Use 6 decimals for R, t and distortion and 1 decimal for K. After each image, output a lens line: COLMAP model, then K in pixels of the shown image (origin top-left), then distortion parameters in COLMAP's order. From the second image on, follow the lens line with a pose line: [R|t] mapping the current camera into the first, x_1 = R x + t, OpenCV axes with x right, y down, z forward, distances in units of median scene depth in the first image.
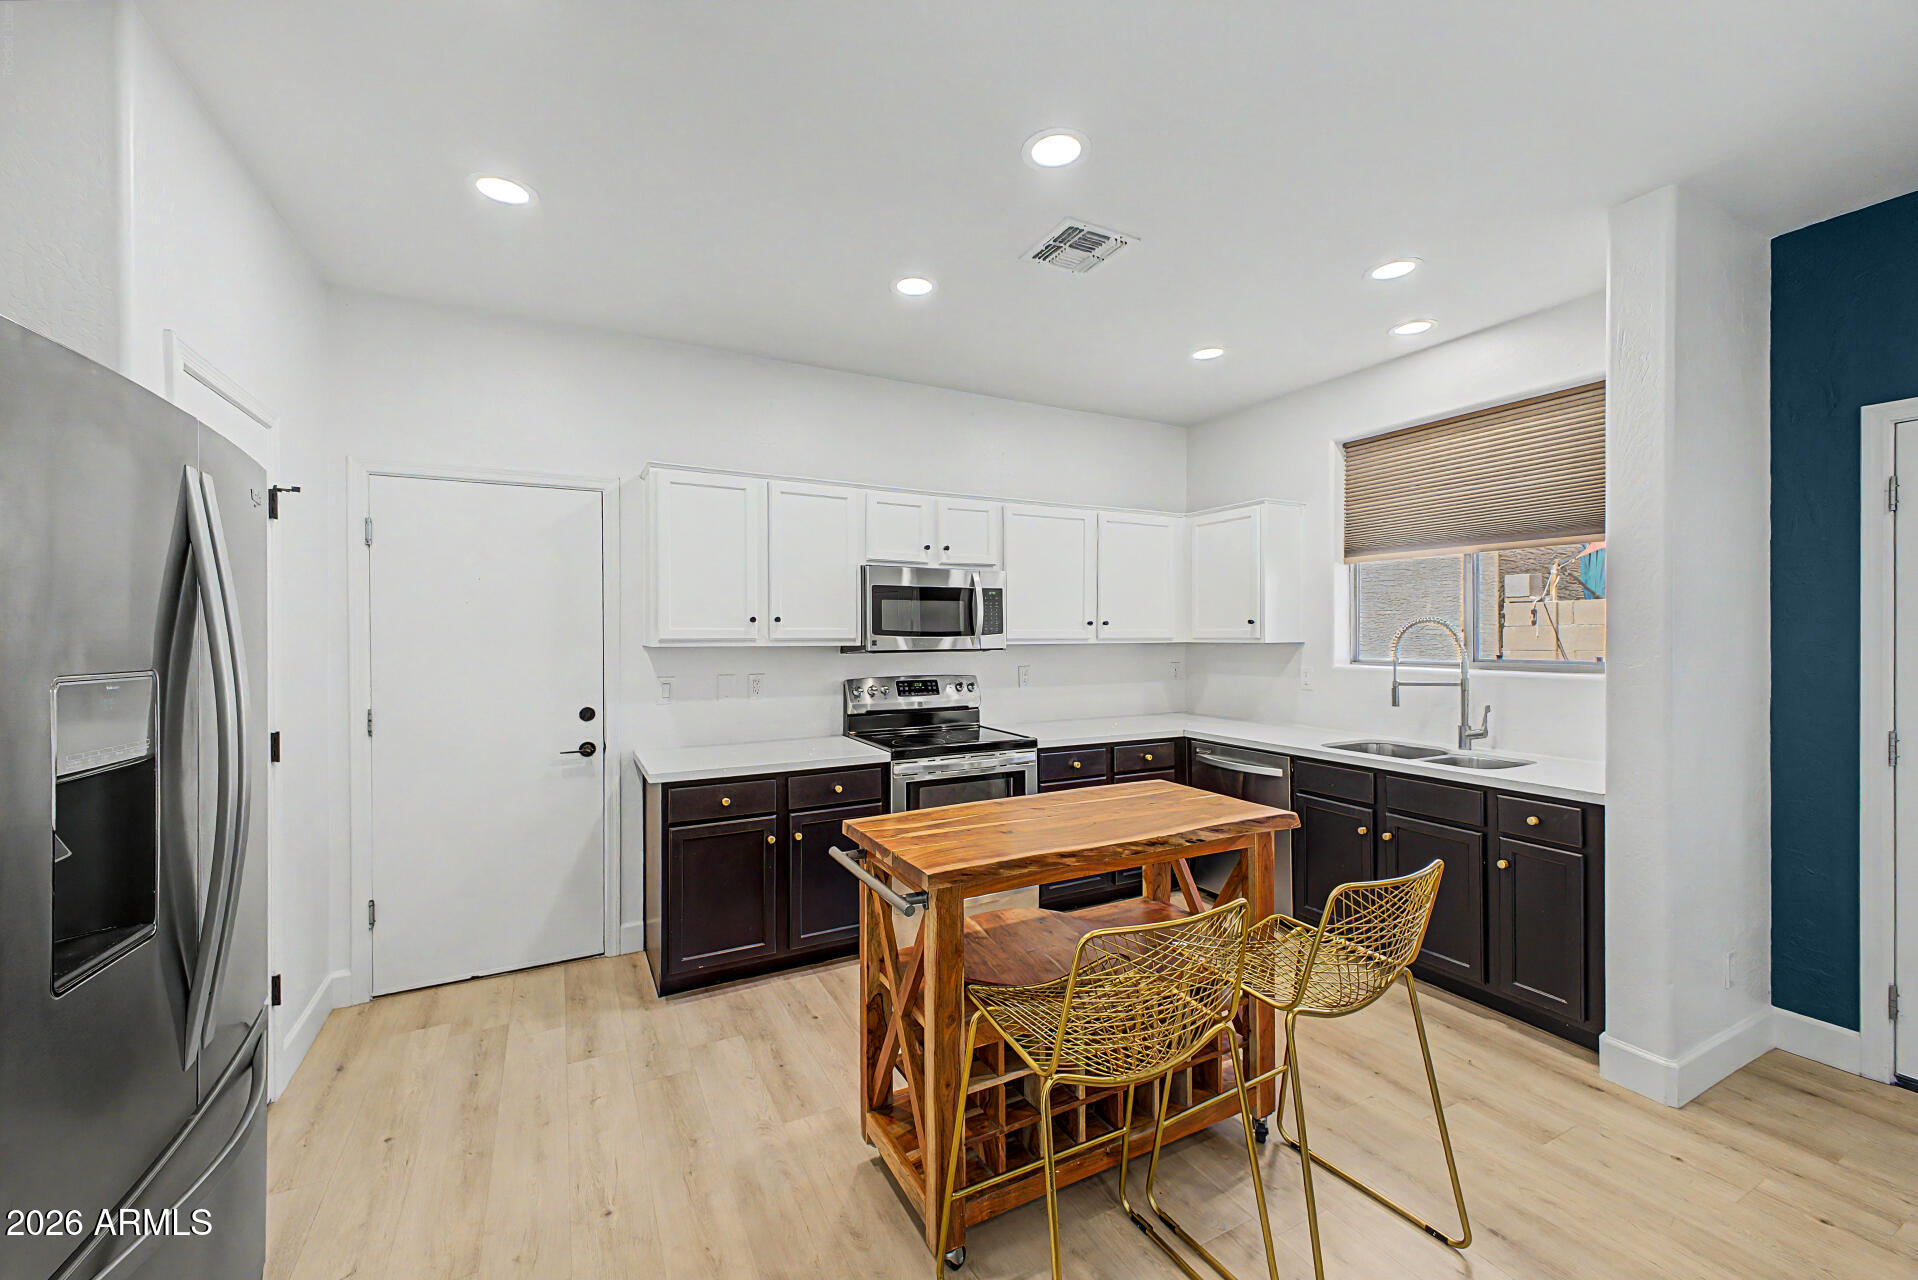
lens RADIAL K [[752.8, 0, 955.1], [0, 752.8, 635.7], [0, 0, 1]] dist [0.026385, -0.000057]
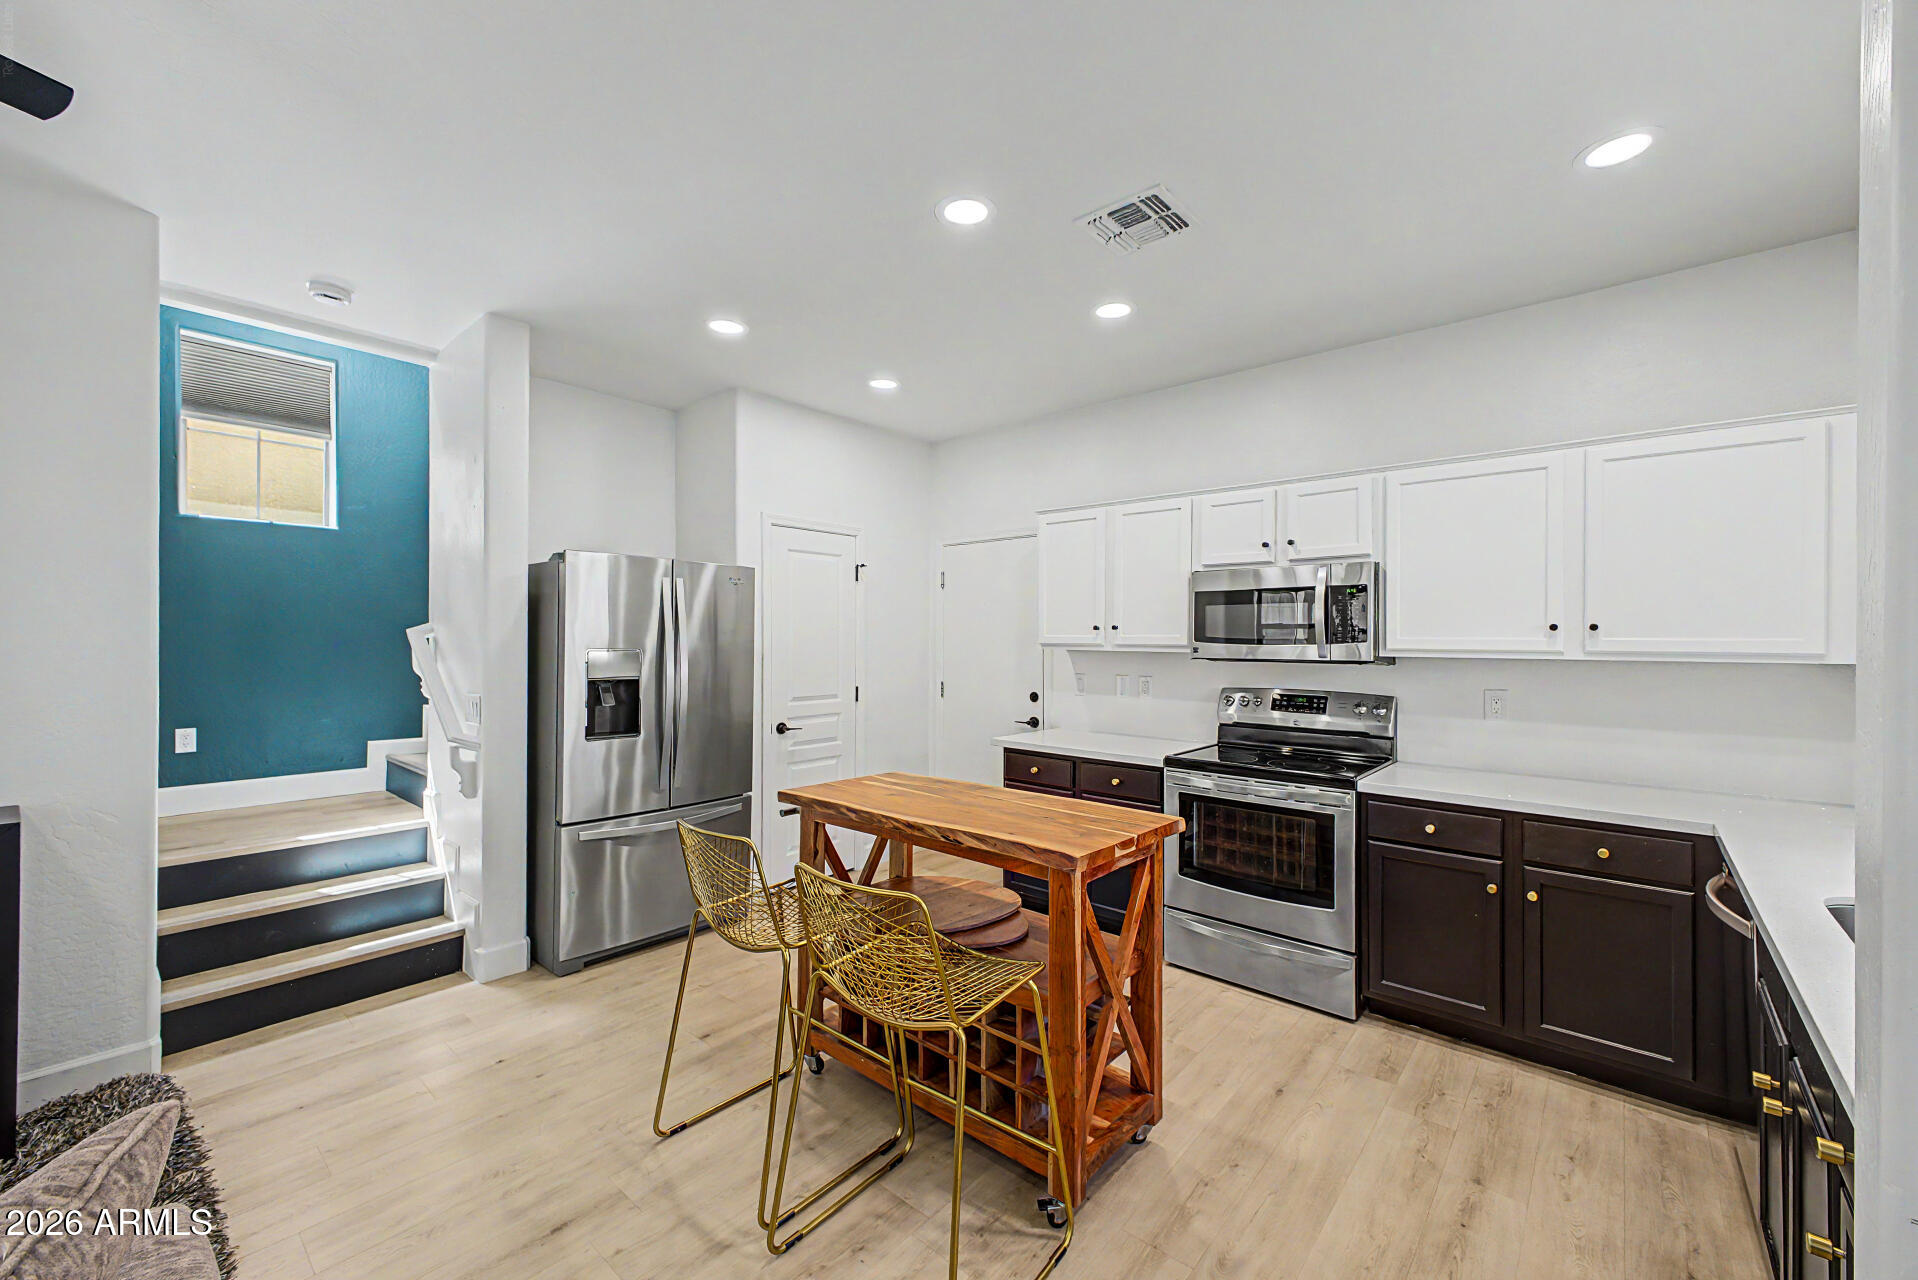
lens RADIAL K [[754.9, 0, 963.5], [0, 754.9, 639.2], [0, 0, 1]] dist [0.001779, -0.000336]
pose [[0.360093, 0.005173, -0.932902, 0.705704], [-0.010958, 0.999939, 0.001315, -0.002594], [0.932852, 0.009749, 0.360128, 0.357310]]
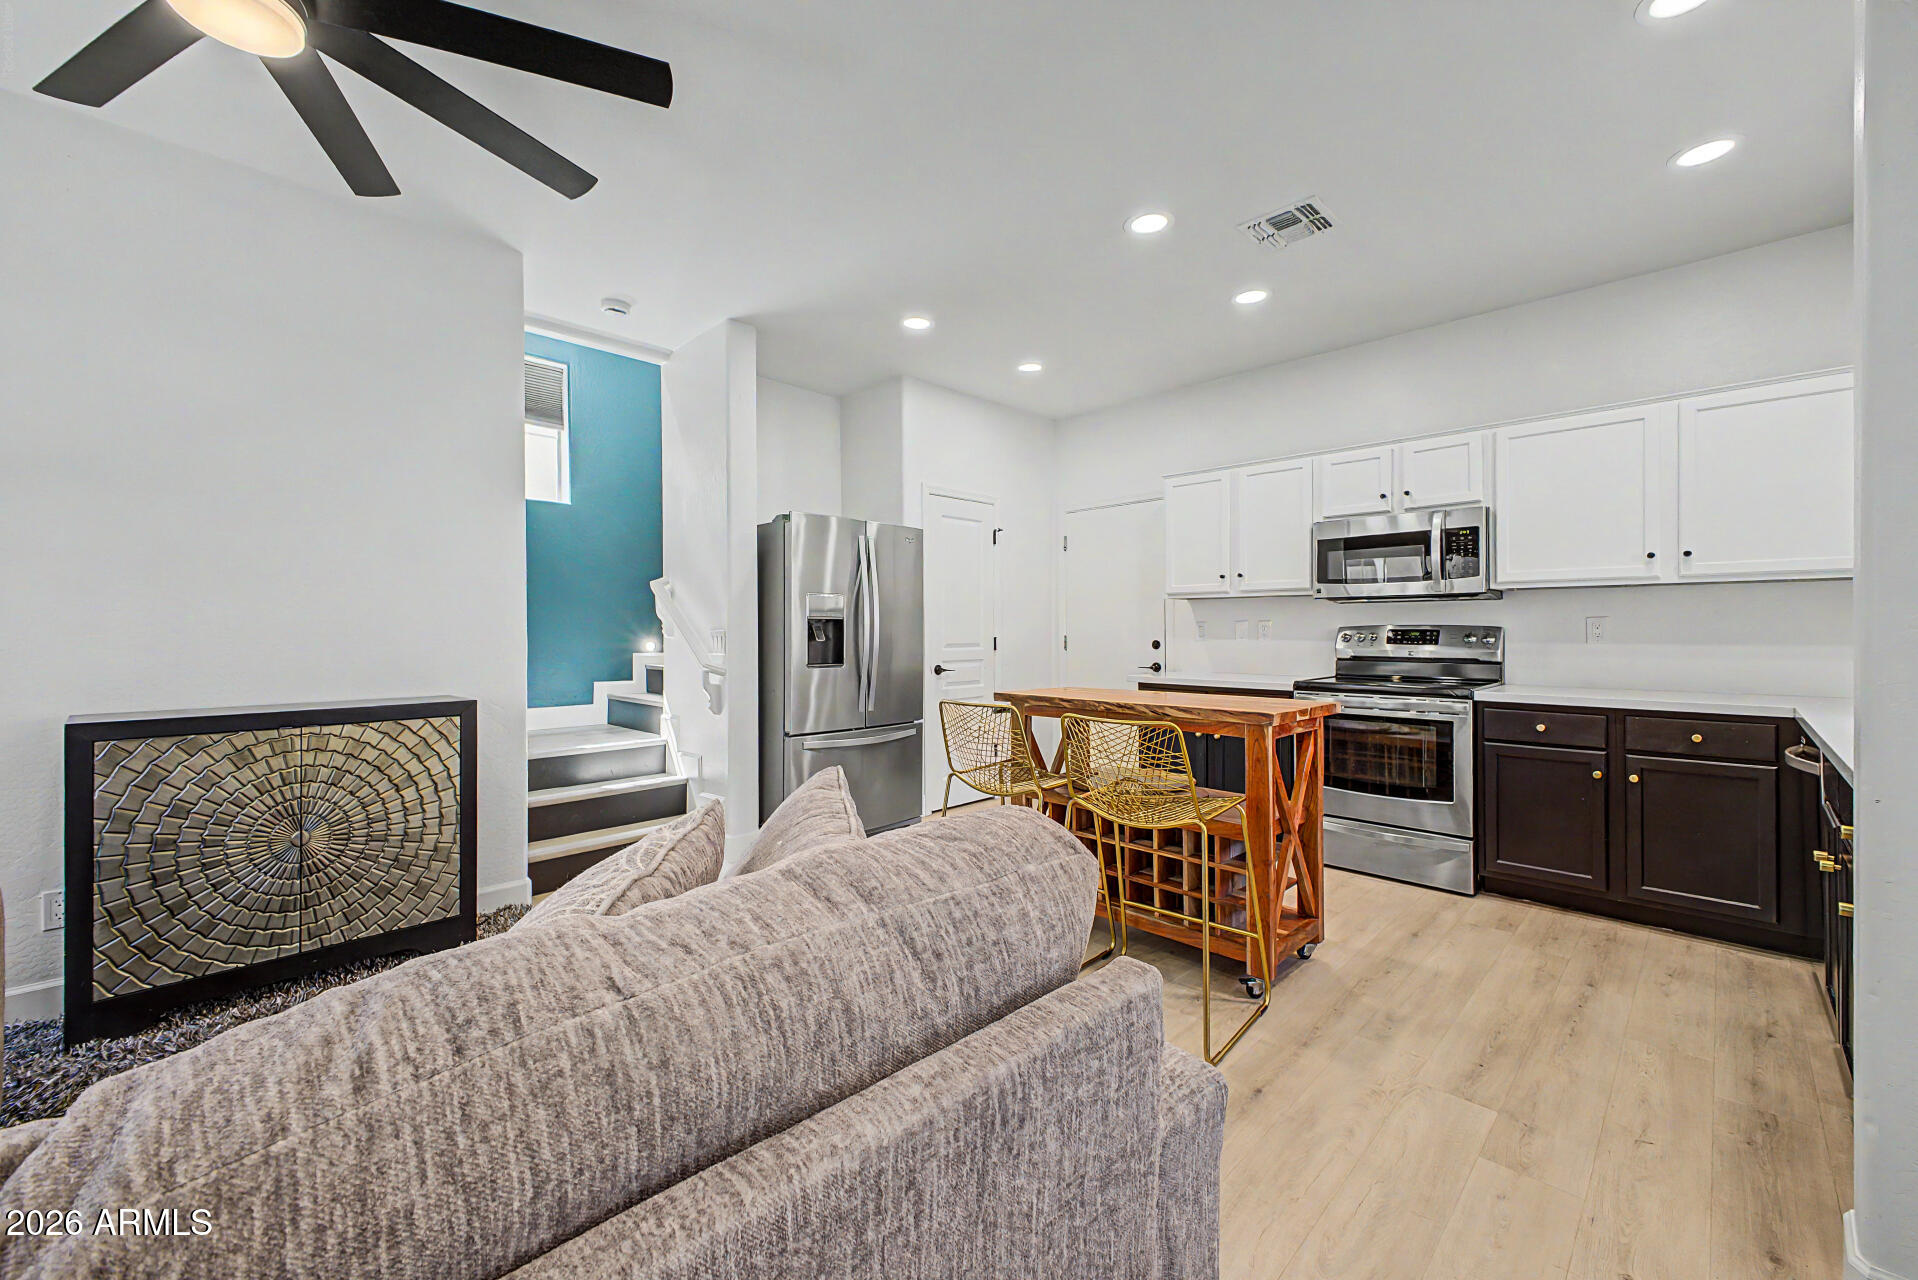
lens RADIAL K [[759.7, 0, 959.3], [0, 759.7, 632.1], [0, 0, 1]] dist [0.000625, -0.000432]
pose [[0.292922, 0.004543, -0.956125, 0.823845], [-0.003356, 0.999987, 0.003723, 0.068852], [0.956130, 0.002118, 0.292934, 0.150440]]
